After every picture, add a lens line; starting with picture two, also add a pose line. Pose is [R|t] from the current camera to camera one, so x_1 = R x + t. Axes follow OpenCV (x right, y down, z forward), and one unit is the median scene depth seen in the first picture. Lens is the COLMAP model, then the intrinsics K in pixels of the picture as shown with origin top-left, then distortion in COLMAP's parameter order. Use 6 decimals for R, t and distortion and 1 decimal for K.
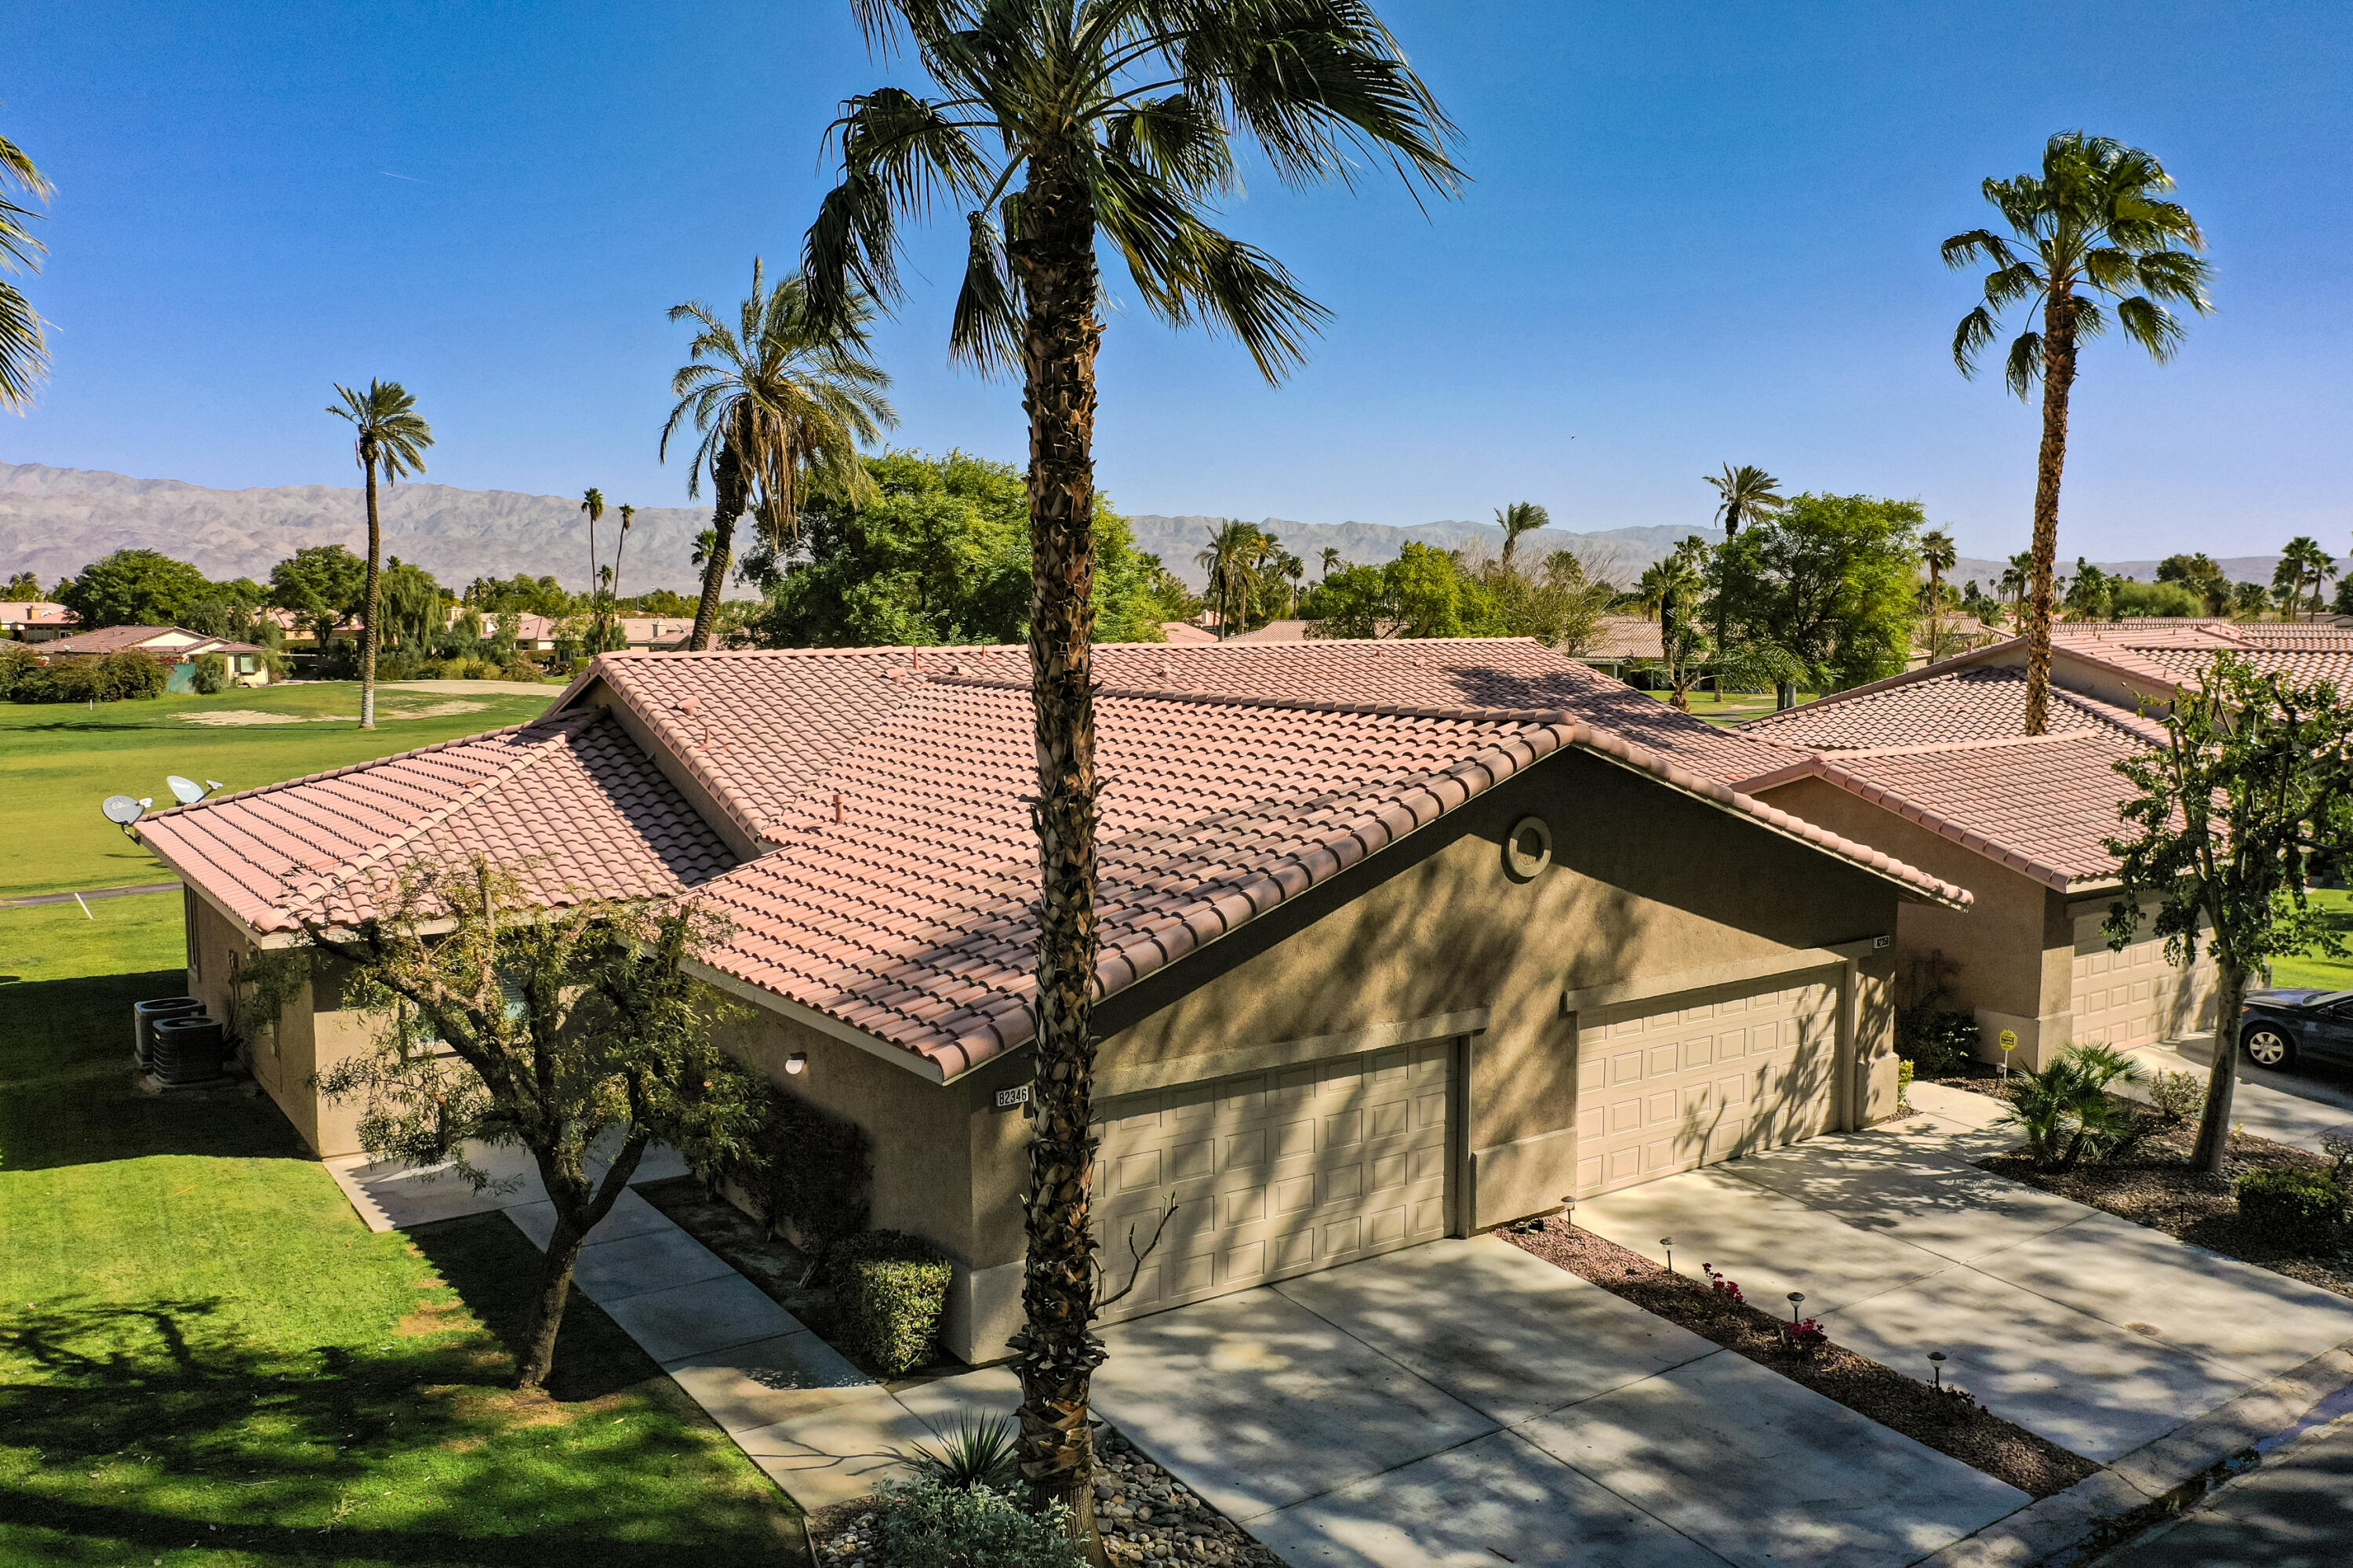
lens RADIAL K [[1835.5, 0, 1176.5], [0, 1835.5, 784.0], [0, 0, 1]] dist [-0.016976, -0.010328]
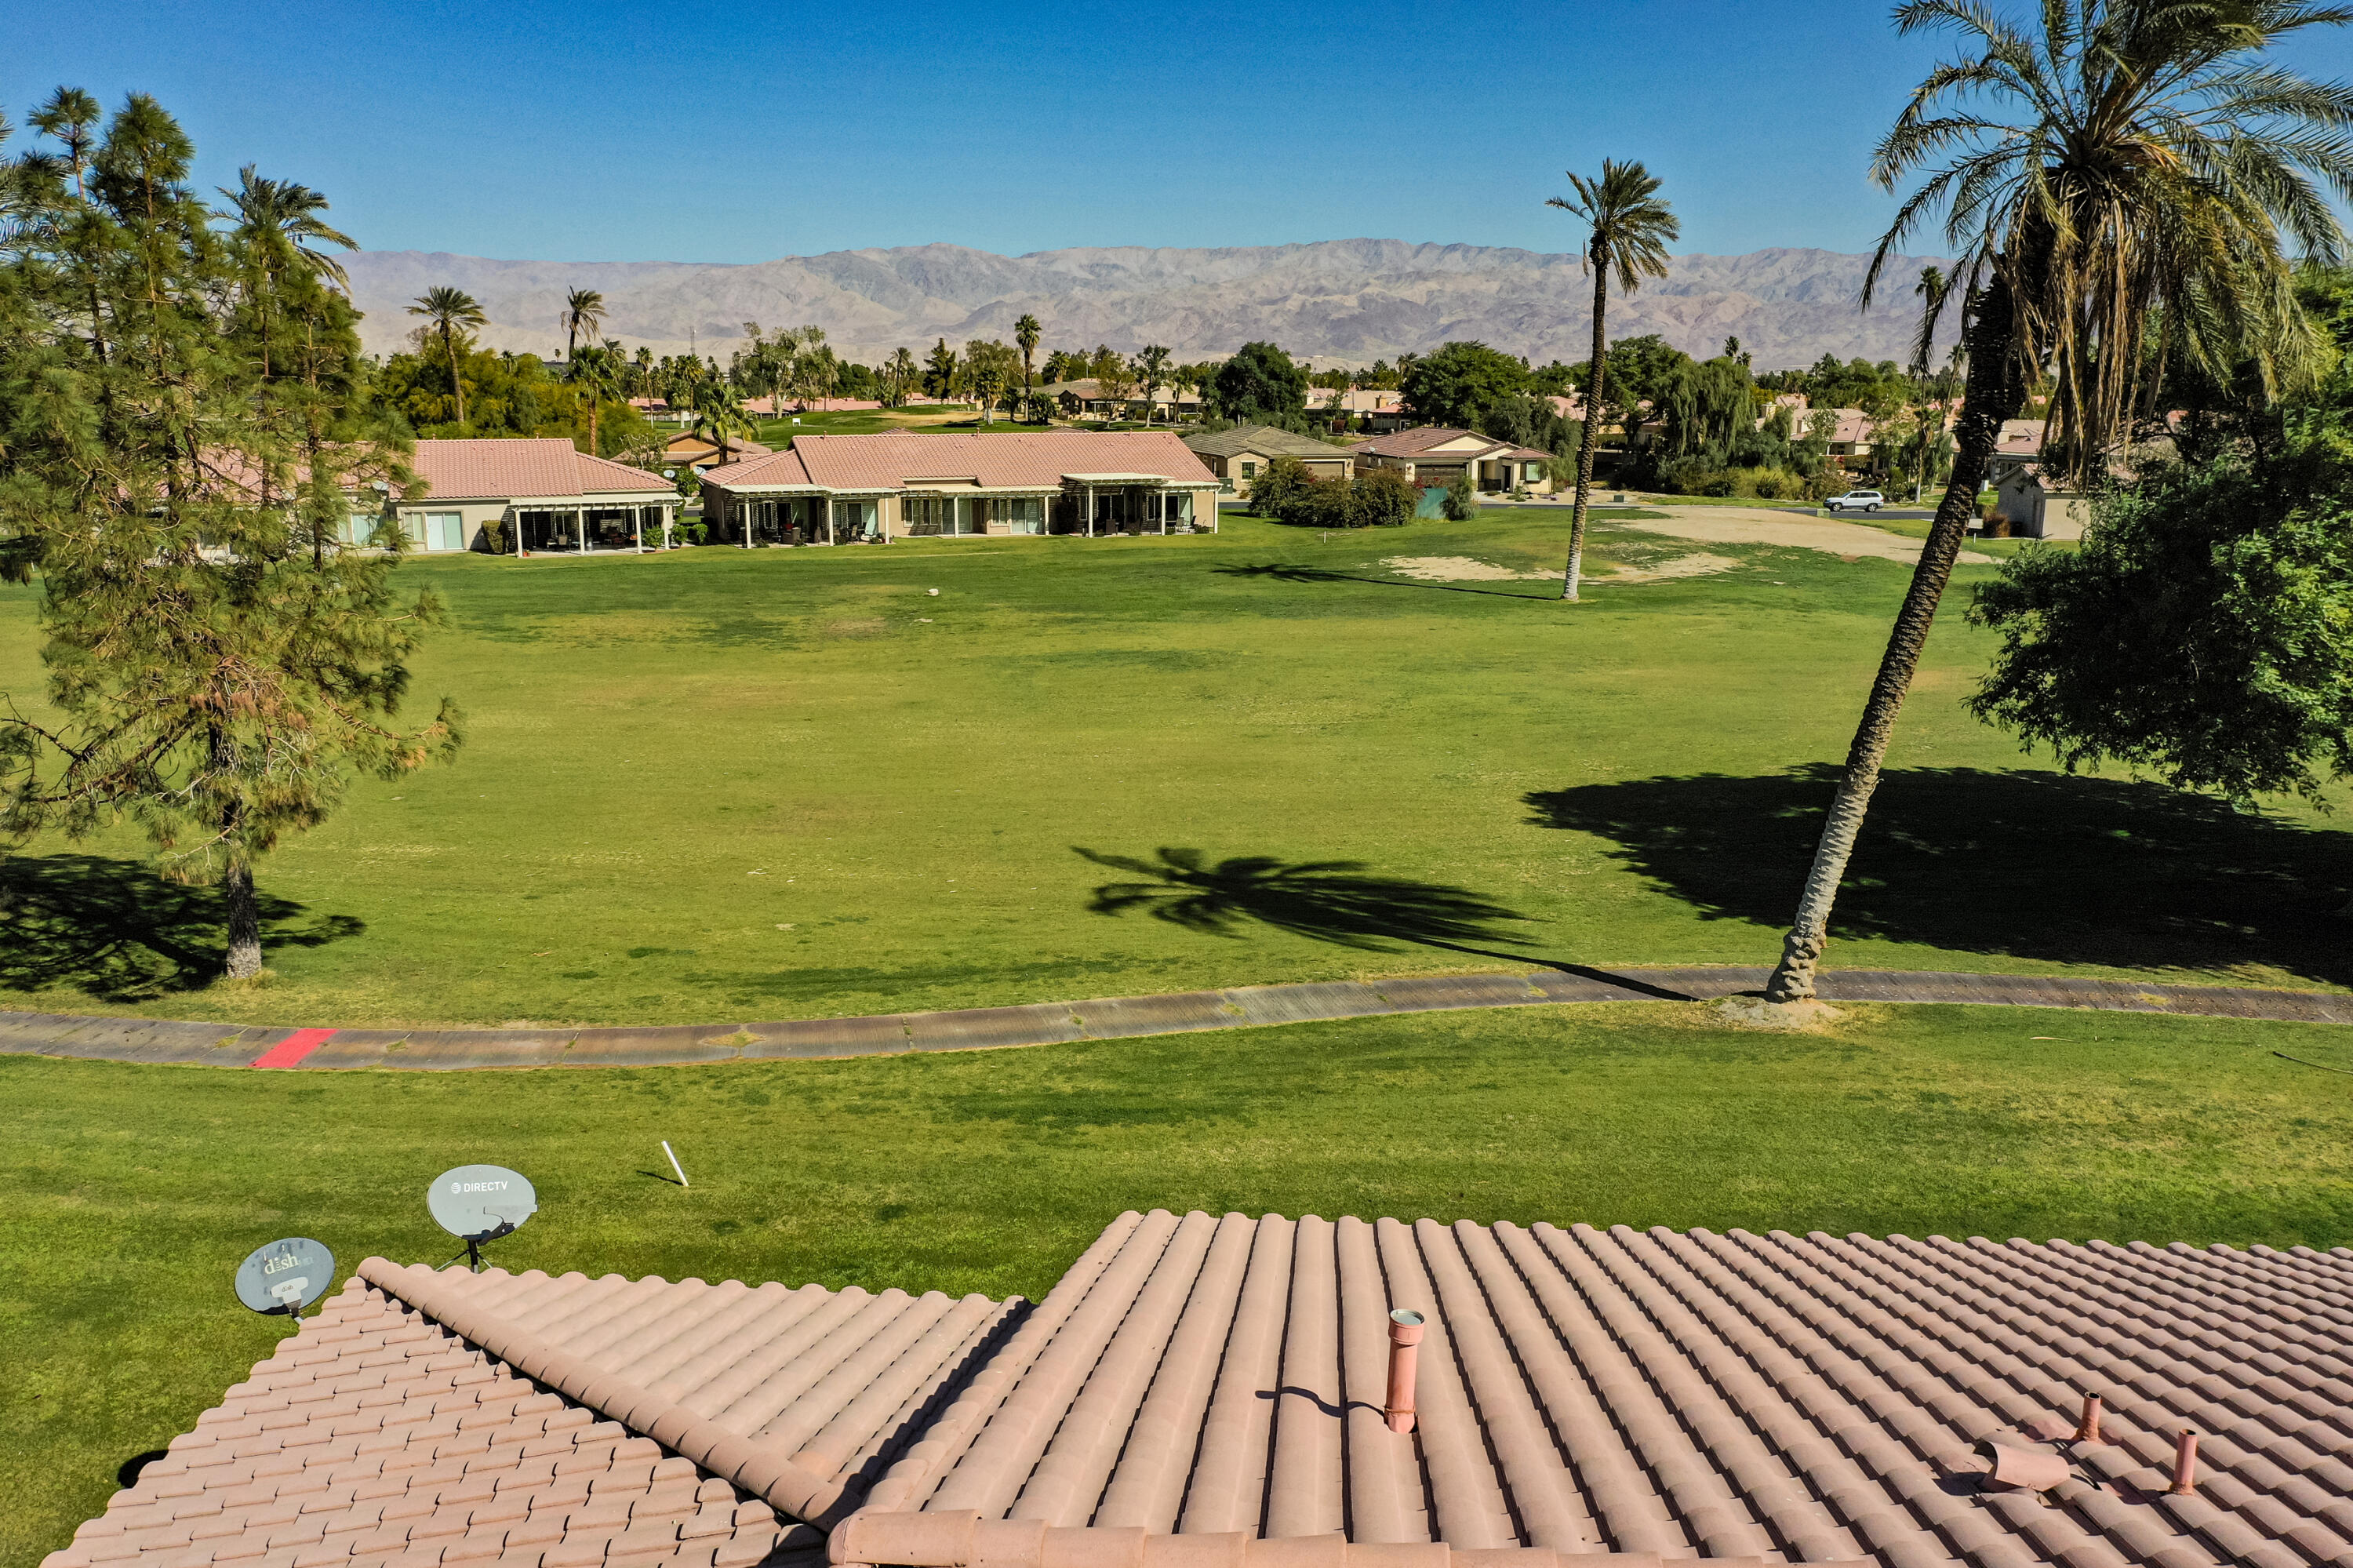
lens RADIAL K [[1847.9, 0, 1166.4], [0, 1847.9, 747.7], [0, 0, 1]] dist [-0.021630, -0.006302]
pose [[0.759535, 0.126897, -0.637969, -0.037634], [-0.059993, 0.990272, 0.125547, -0.049399], [0.647694, -0.057083, 0.759759, 0.214609]]
